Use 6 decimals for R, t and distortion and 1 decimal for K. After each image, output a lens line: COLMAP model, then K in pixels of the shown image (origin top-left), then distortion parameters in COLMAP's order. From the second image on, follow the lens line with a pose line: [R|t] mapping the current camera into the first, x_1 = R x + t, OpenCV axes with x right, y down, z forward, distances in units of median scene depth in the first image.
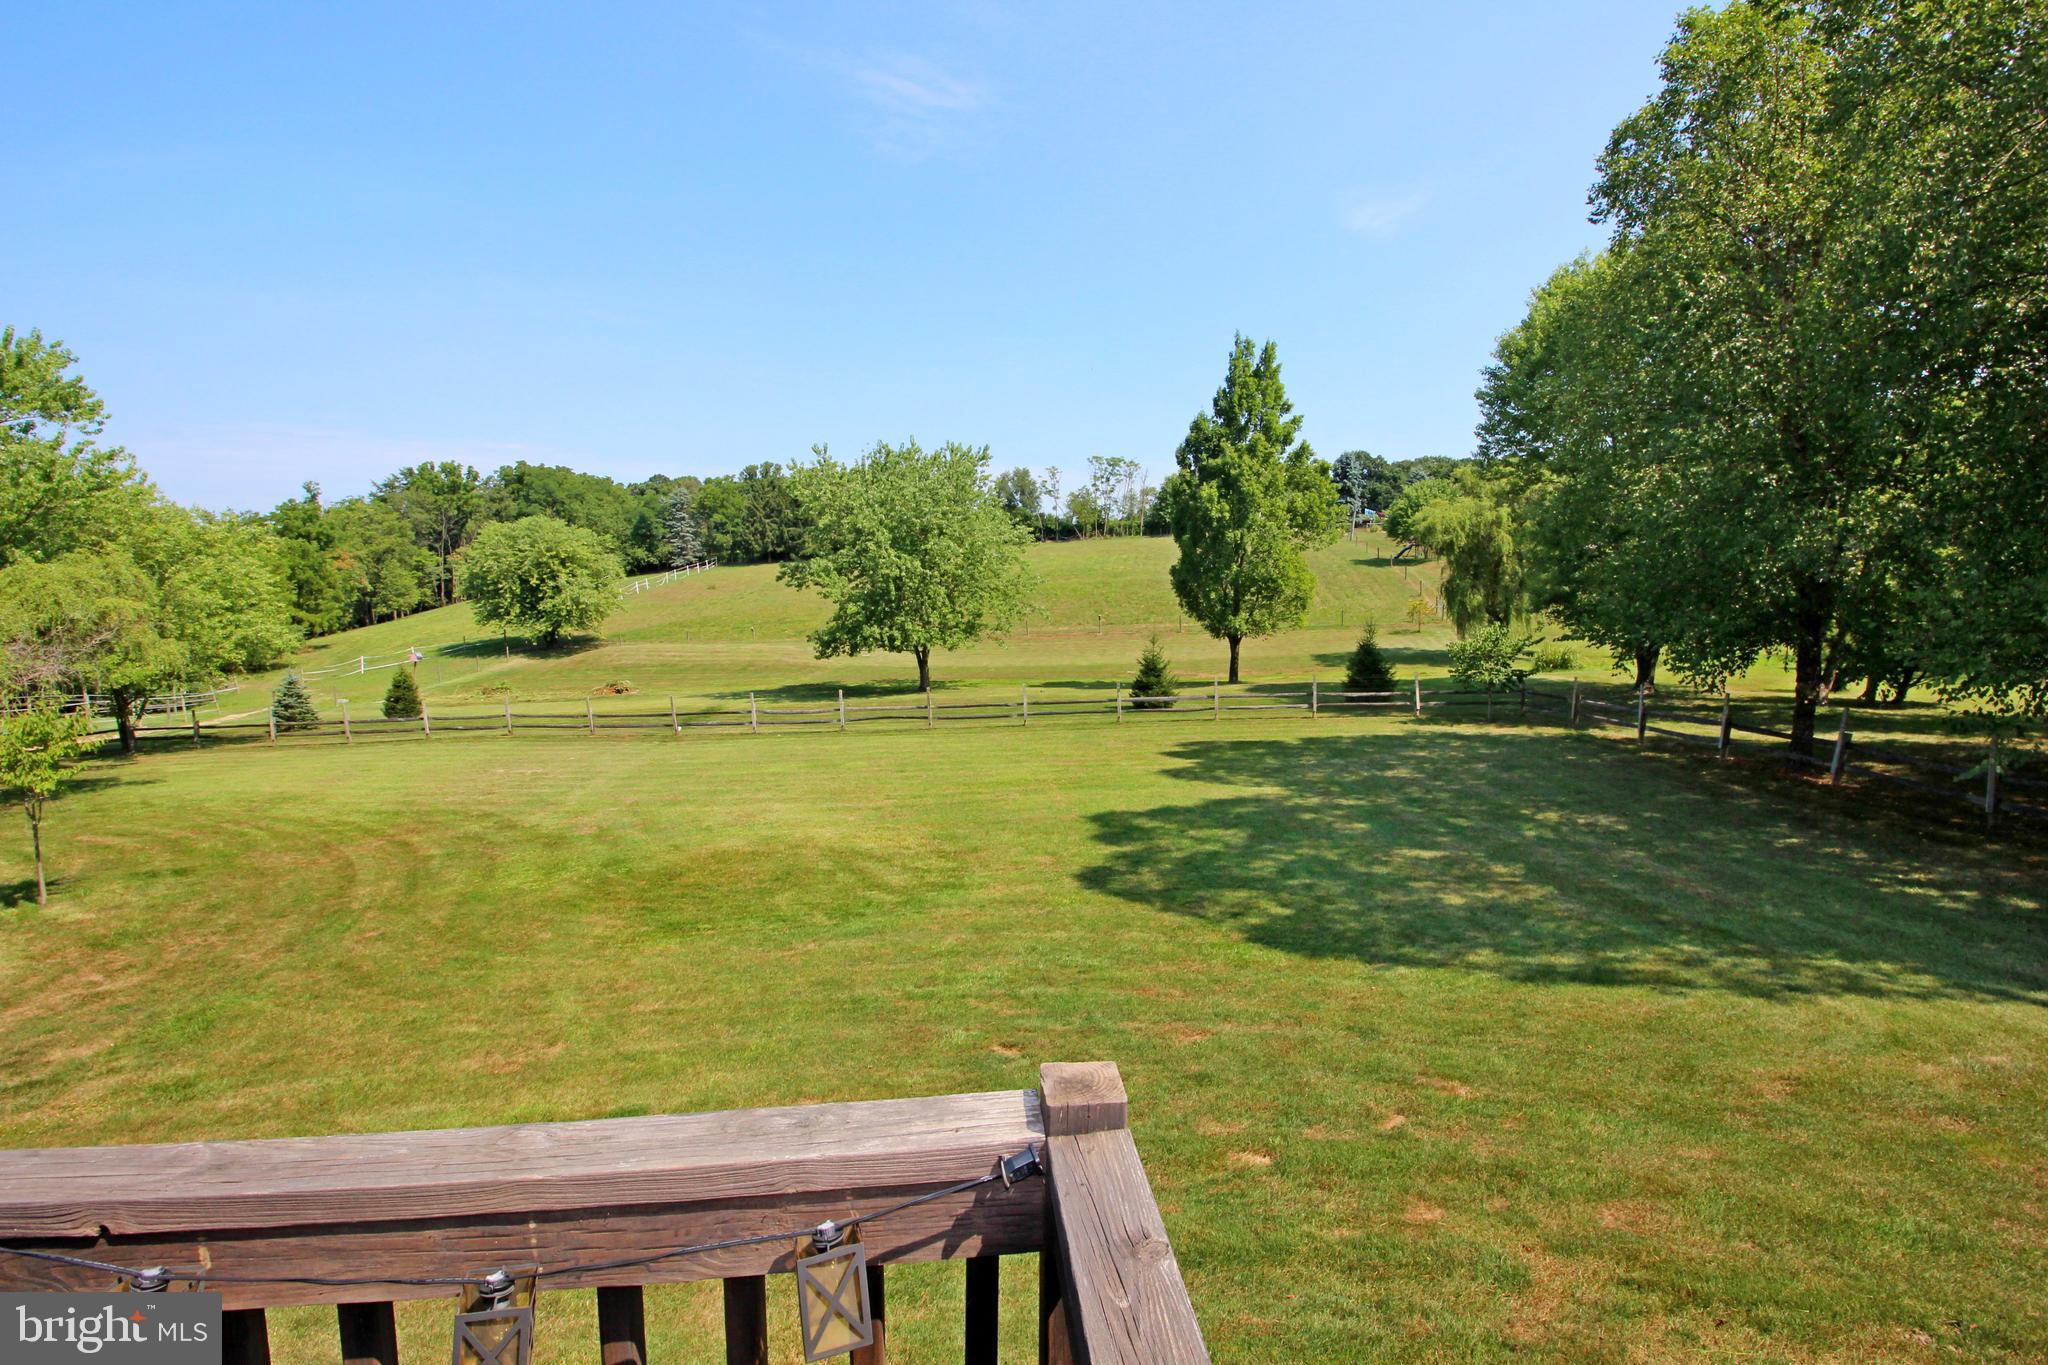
lens RADIAL K [[946.7, 0, 1043.7], [0, 946.7, 668.4], [0, 0, 1]] dist [-0.001112, -0.011936]
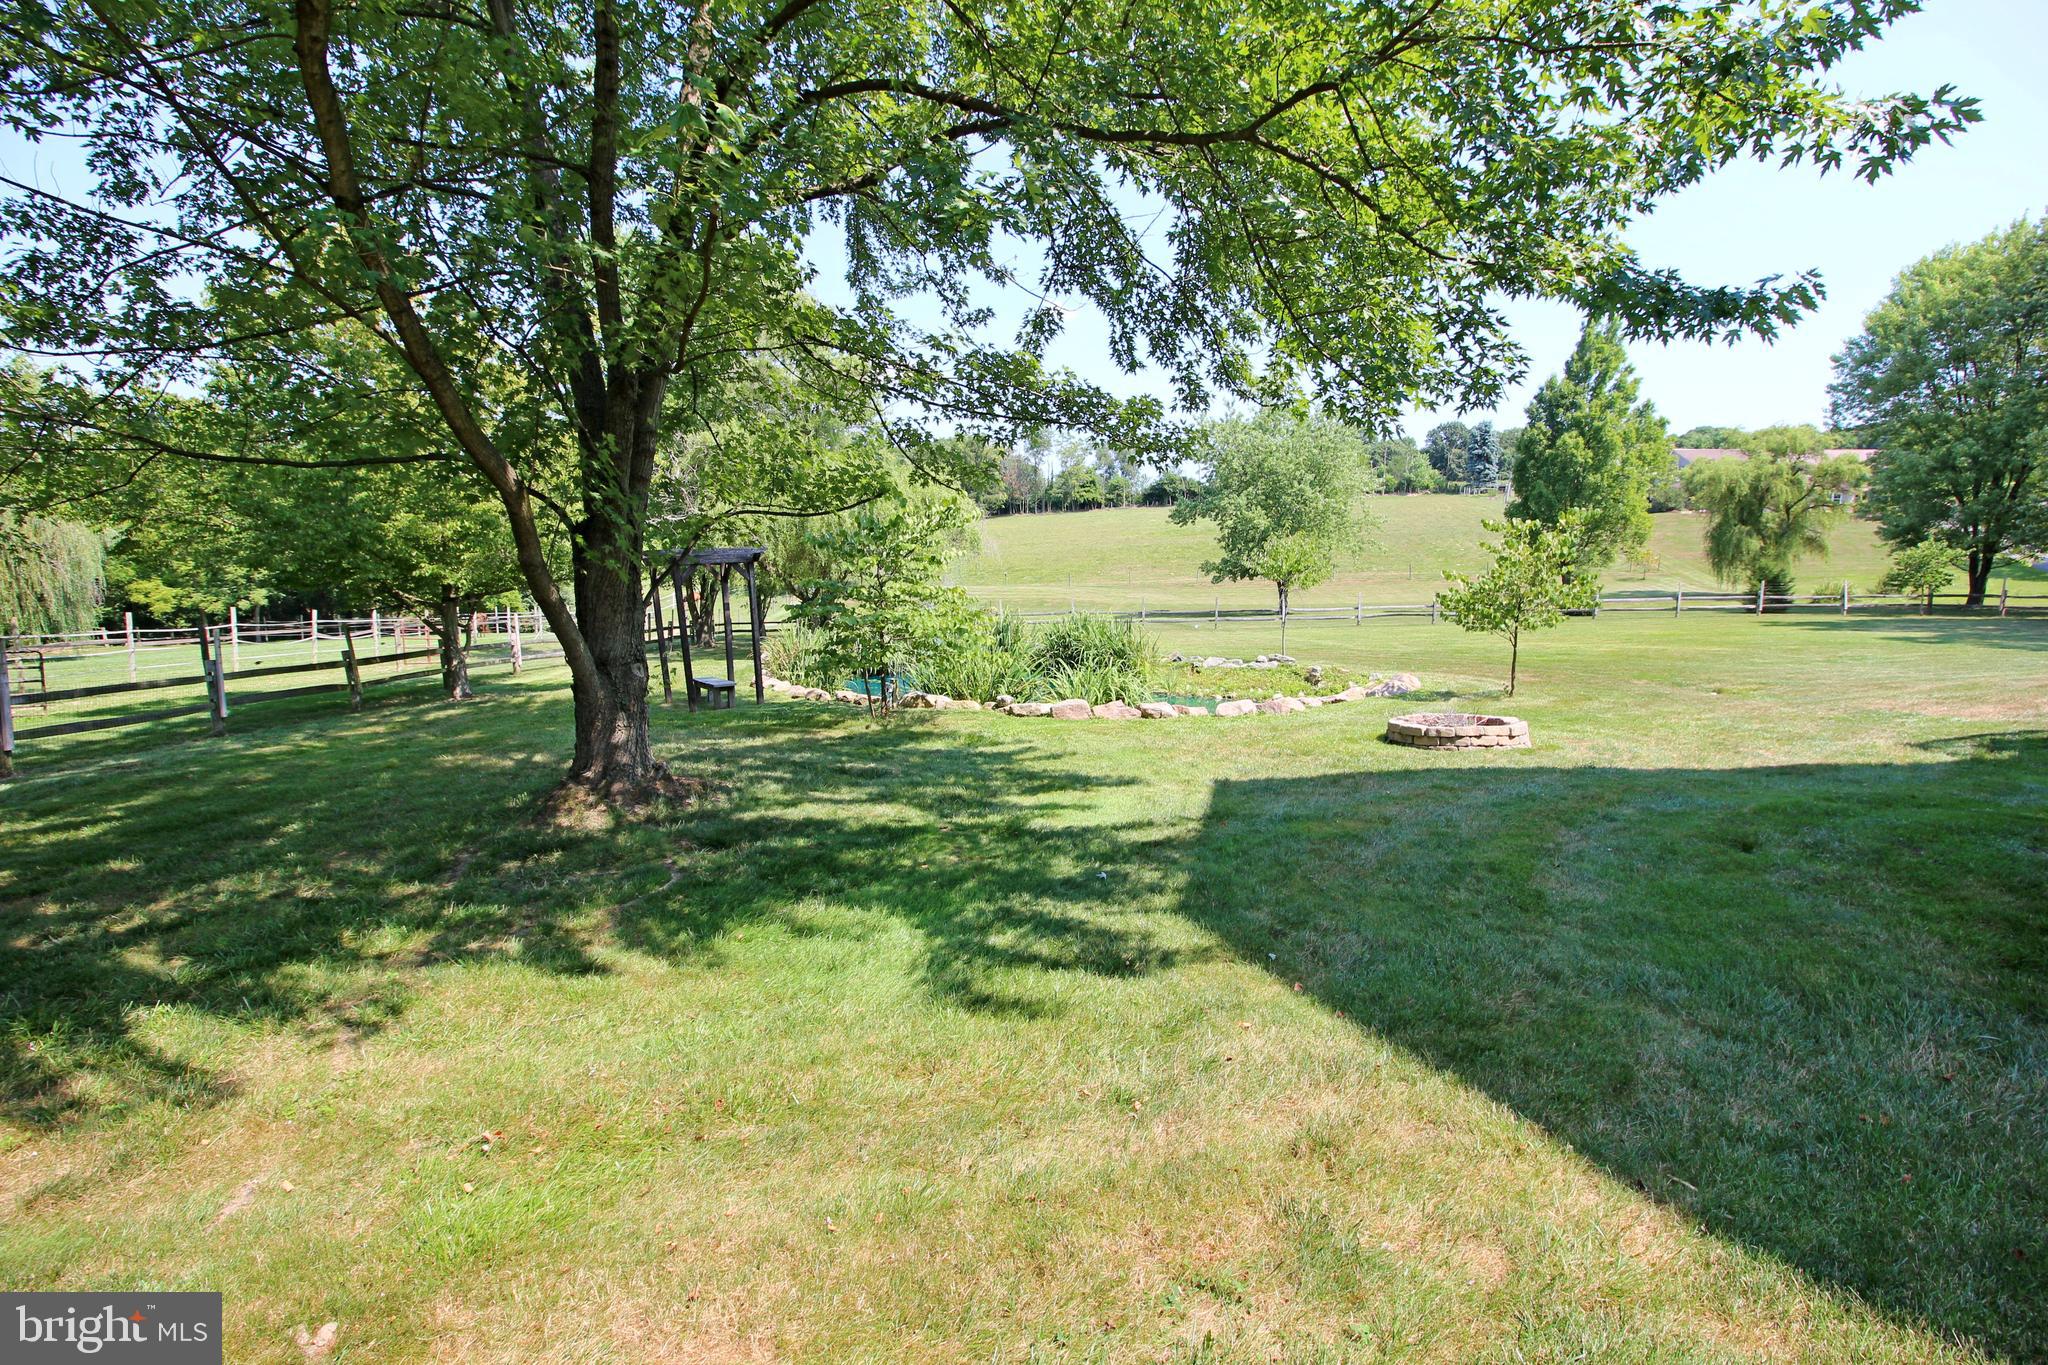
lens RADIAL K [[946.7, 0, 1038.6], [0, 946.7, 676.9], [0, 0, 1]] dist [-0.001112, -0.011936]
pose [[0.999556, 0.013448, -0.026592, -0.430780], [-0.012487, 0.999276, 0.035949, 0.068362], [0.027056, -0.035601, 0.999000, -0.187459]]
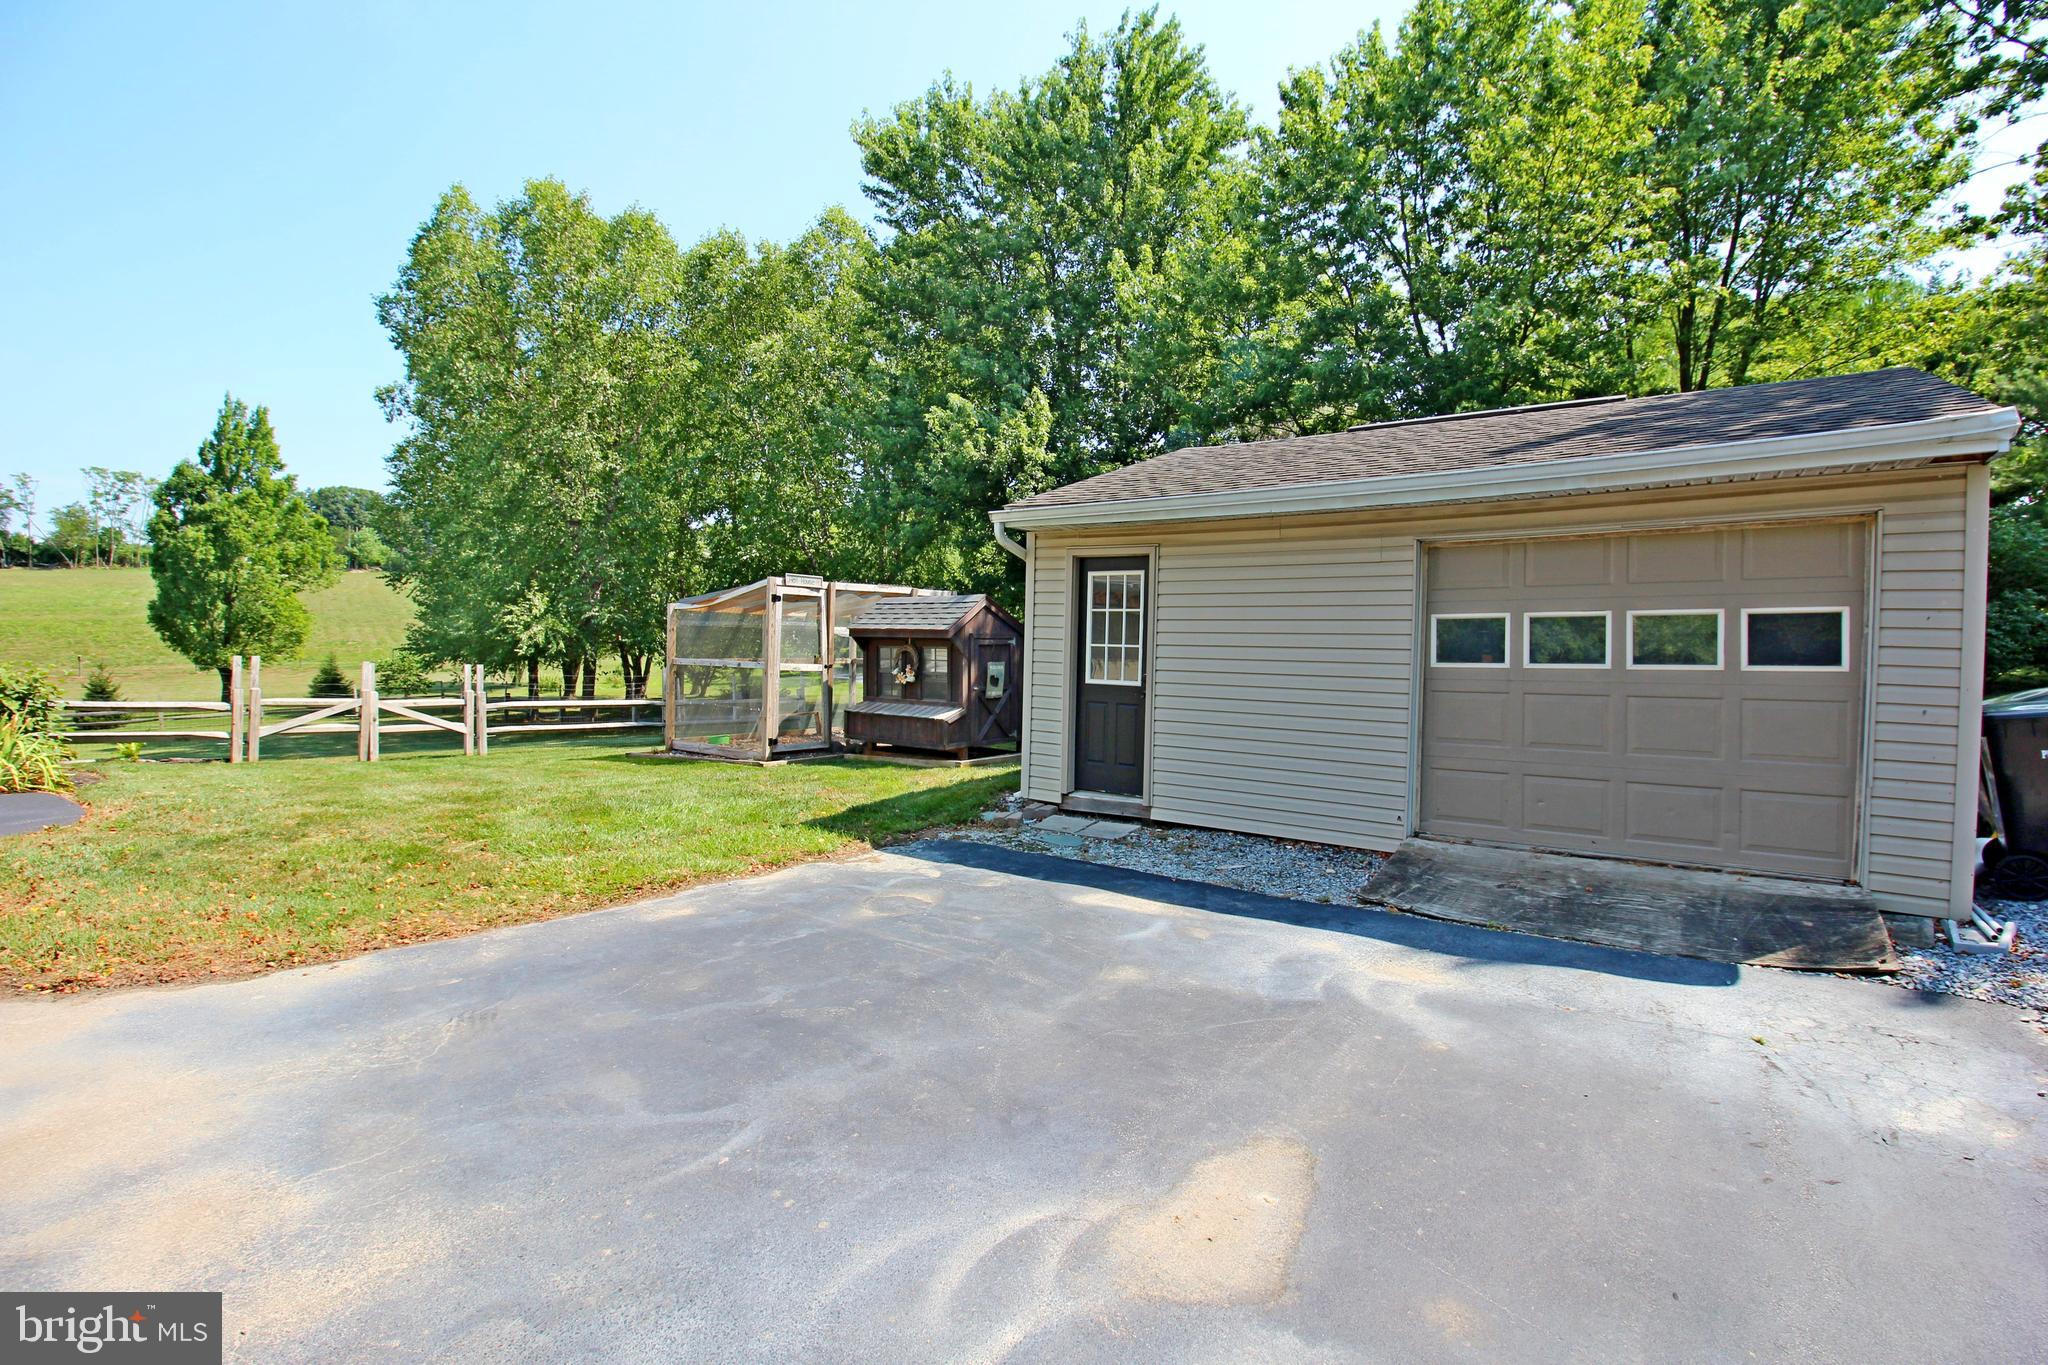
lens RADIAL K [[946.7, 0, 1033.5], [0, 946.7, 660.5], [0, 0, 1]] dist [-0.001112, -0.011936]
pose [[0.678860, 0.000541, 0.734267, 0.040447], [0.046463, 0.997964, -0.043693, 0.047528], [-0.732796, 0.063778, 0.677453, -0.410180]]
